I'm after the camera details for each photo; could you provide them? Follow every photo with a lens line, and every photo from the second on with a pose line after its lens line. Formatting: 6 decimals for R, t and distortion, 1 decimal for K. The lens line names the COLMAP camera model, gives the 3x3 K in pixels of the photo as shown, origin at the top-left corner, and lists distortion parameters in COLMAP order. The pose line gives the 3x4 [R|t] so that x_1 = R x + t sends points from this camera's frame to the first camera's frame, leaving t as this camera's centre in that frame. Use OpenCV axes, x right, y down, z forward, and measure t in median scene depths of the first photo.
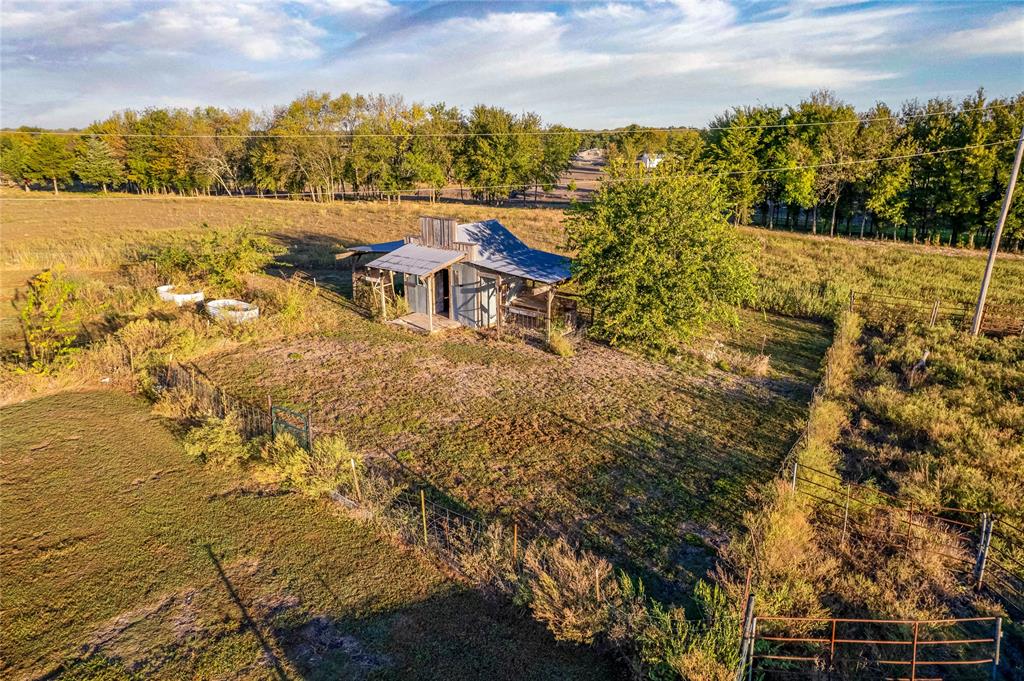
lens RADIAL K [[656.6, 0, 512.0], [0, 656.6, 340.5], [0, 0, 1]] dist [-0.065697, 0.054907]
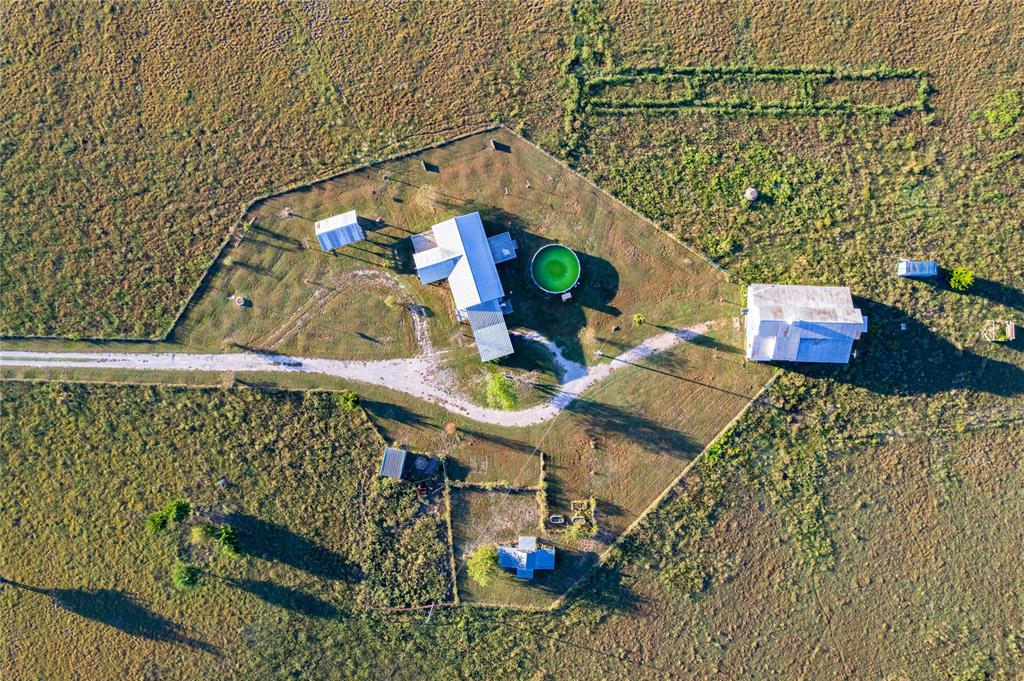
lens RADIAL K [[656.6, 0, 512.0], [0, 656.6, 340.5], [0, 0, 1]] dist [-0.065697, 0.054907]
pose [[-0.820618, 0.570965, -0.024207, -0.346267], [-0.182241, -0.221308, 0.958025, -1.927981], [0.541641, 0.790583, 0.285663, -0.727257]]
